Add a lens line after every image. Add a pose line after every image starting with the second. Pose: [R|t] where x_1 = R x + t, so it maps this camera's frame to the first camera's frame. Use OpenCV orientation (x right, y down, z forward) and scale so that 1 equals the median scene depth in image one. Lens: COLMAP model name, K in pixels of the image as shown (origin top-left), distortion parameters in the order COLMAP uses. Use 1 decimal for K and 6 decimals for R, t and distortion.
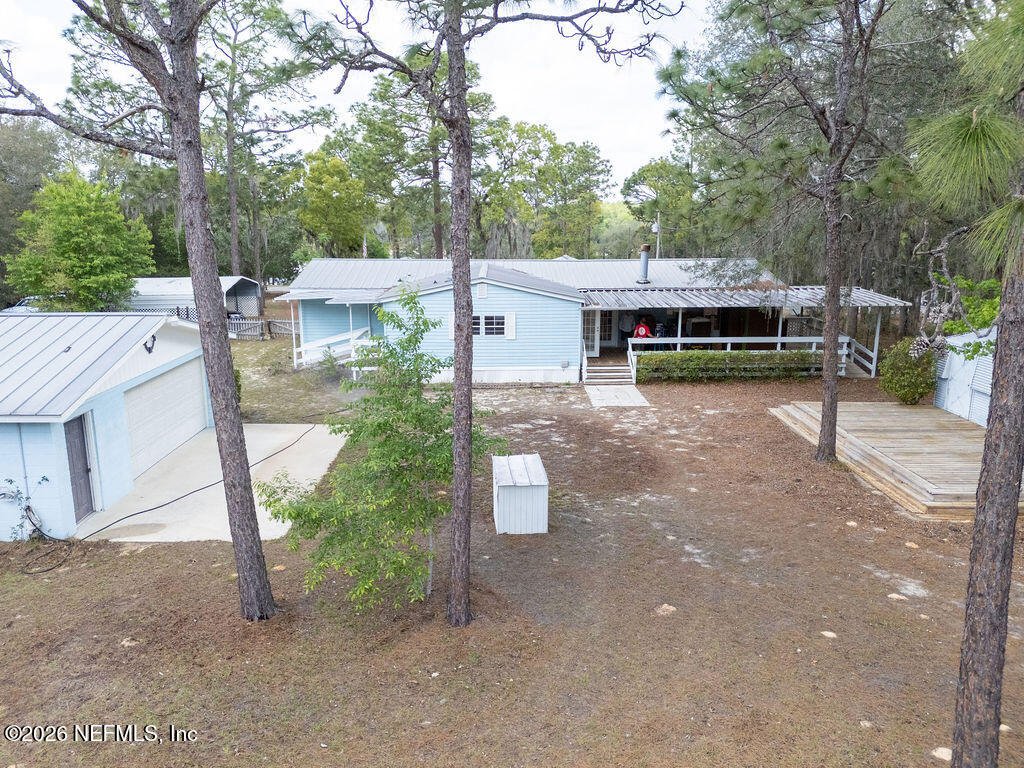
lens RADIAL K [[751.1, 0, 503.7], [0, 751.1, 385.0], [0, 0, 1]] dist [0.074320, -0.074193]
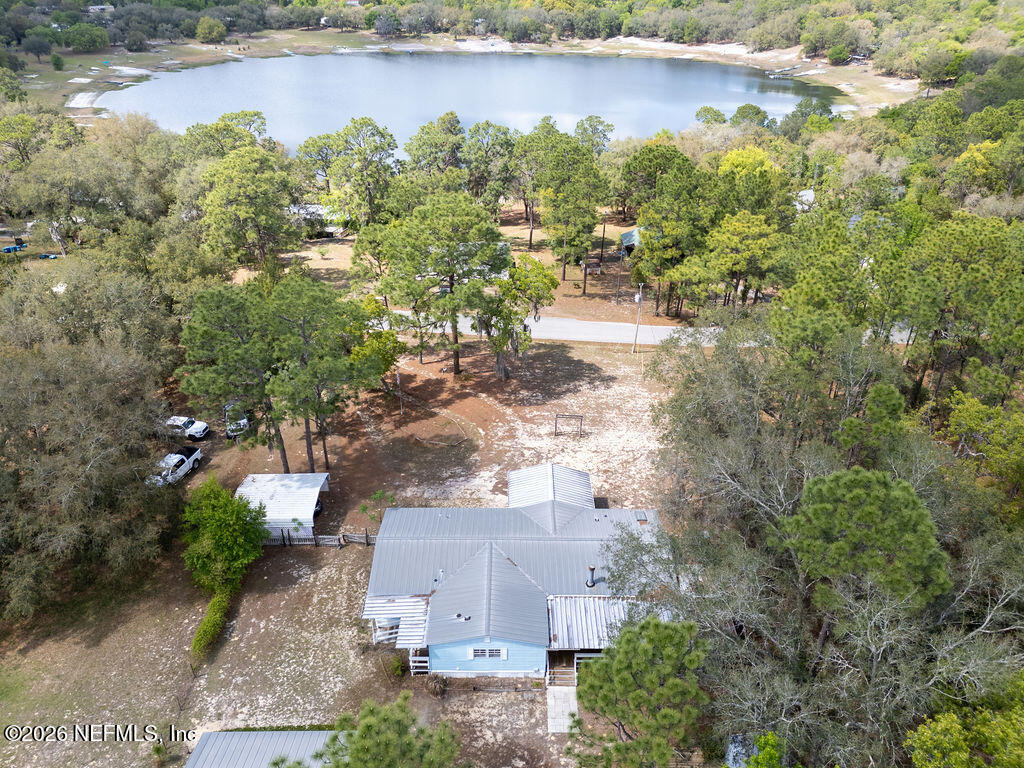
lens RADIAL K [[751.1, 0, 510.9], [0, 751.1, 394.1], [0, 0, 1]] dist [0.074320, -0.074193]
pose [[0.999955, 0.005647, -0.007567, 0.046853], [-0.003031, 0.950993, 0.309197, -1.570786], [0.008942, -0.309160, 0.950968, -0.590376]]
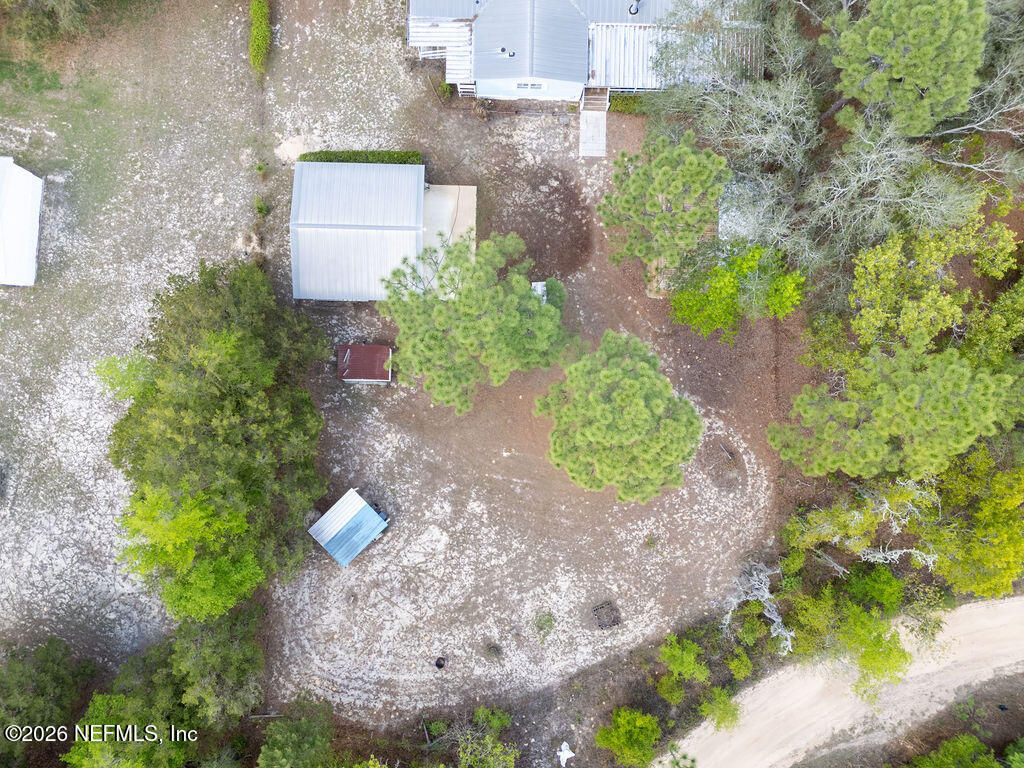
lens RADIAL K [[751.1, 0, 511.5], [0, 751.1, 378.5], [0, 0, 1]] dist [0.074320, -0.074193]
pose [[0.999406, 0.028129, 0.019905, -0.120111], [-0.026766, 0.269850, 0.962530, -2.260082], [0.021704, -0.962491, 0.270443, -0.254914]]
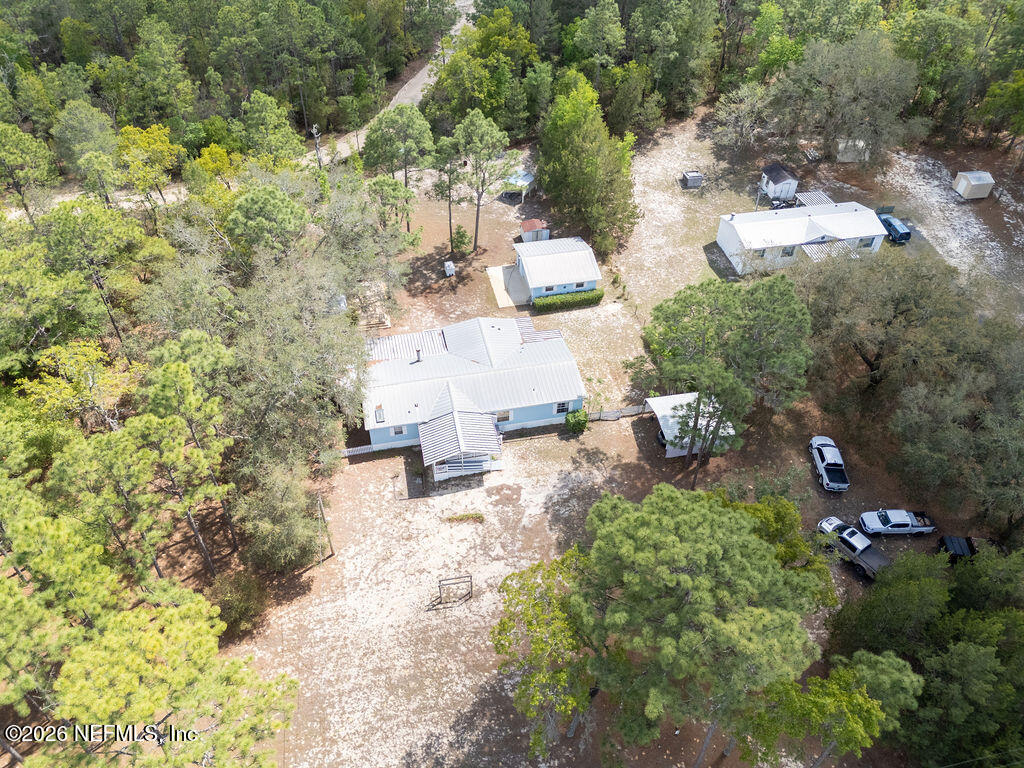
lens RADIAL K [[751.1, 0, 509.3], [0, 751.1, 377.3], [0, 0, 1]] dist [0.074320, -0.074193]
pose [[-0.979345, 0.118491, -0.163837, 0.469062], [-0.067417, 0.572564, 0.817084, -3.133858], [0.190624, 0.811252, -0.552749, 3.708013]]
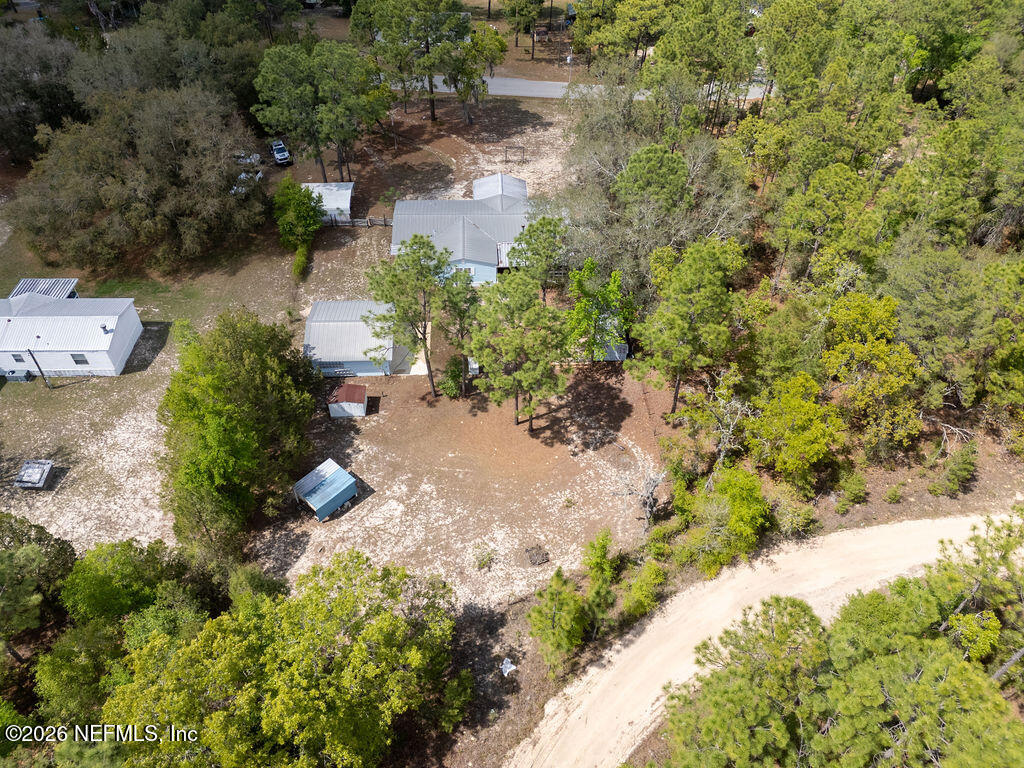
lens RADIAL K [[751.1, 0, 511.8], [0, 751.1, 382.6], [0, 0, 1]] dist [0.074320, -0.074193]
pose [[0.999350, -0.016091, 0.032254, 0.082930], [-0.003890, 0.841462, 0.540302, -1.799973], [-0.035834, -0.540077, 0.840853, -2.407760]]
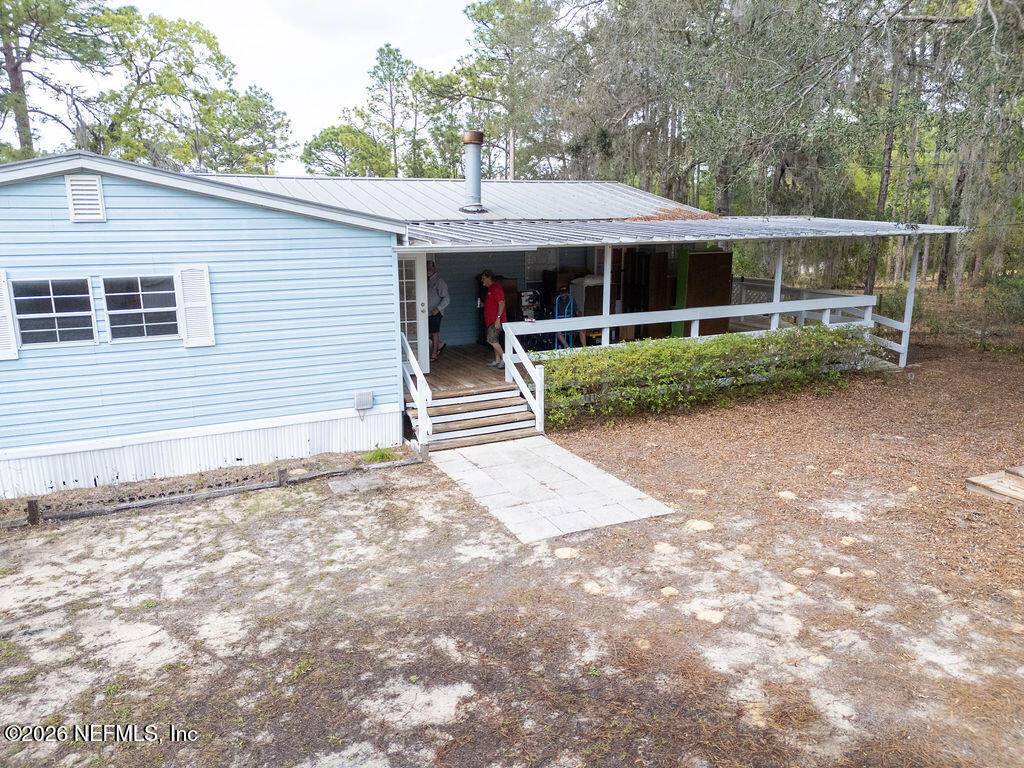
lens RADIAL K [[751.1, 0, 511.7], [0, 751.1, 381.2], [0, 0, 1]] dist [0.074320, -0.074193]
pose [[0.906242, -0.094292, 0.412111, -0.007996], [0.093594, 0.995369, 0.021926, -0.053902], [-0.412270, 0.018701, 0.910870, 0.857362]]
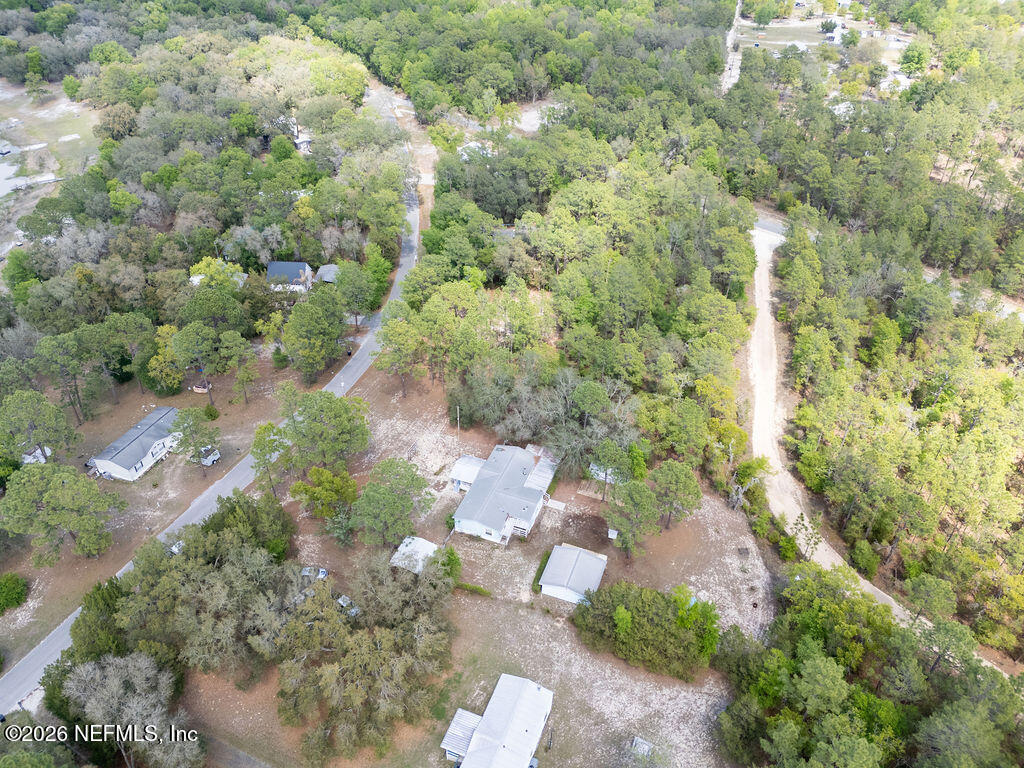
lens RADIAL K [[751.1, 0, 514.4], [0, 751.1, 381.3], [0, 0, 1]] dist [0.074320, -0.074193]
pose [[0.369666, -0.553004, 0.746682, -4.386898], [0.186161, 0.831391, 0.523577, -4.517477], [-0.910325, -0.054545, 0.410285, -1.100927]]
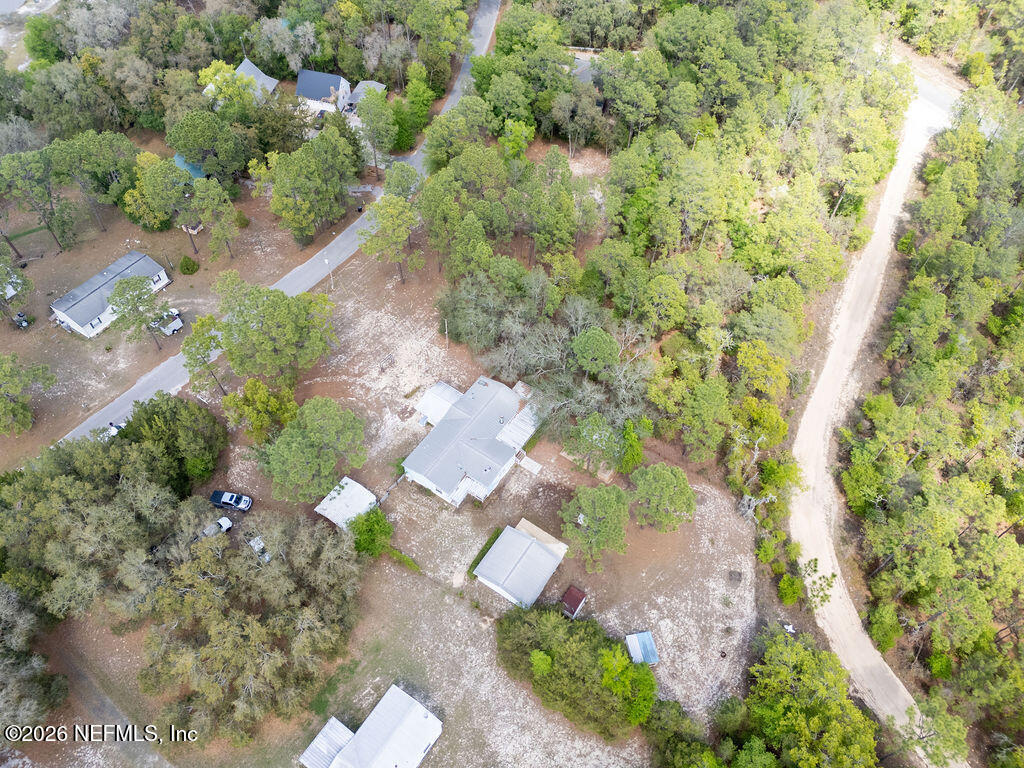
lens RADIAL K [[751.1, 0, 514.6], [0, 751.1, 380.0], [0, 0, 1]] dist [0.074320, -0.074193]
pose [[0.570063, -0.650031, 0.502482, -2.317024], [0.155616, 0.685944, 0.710820, -4.482450], [-0.806729, -0.327018, 0.492186, -1.214761]]
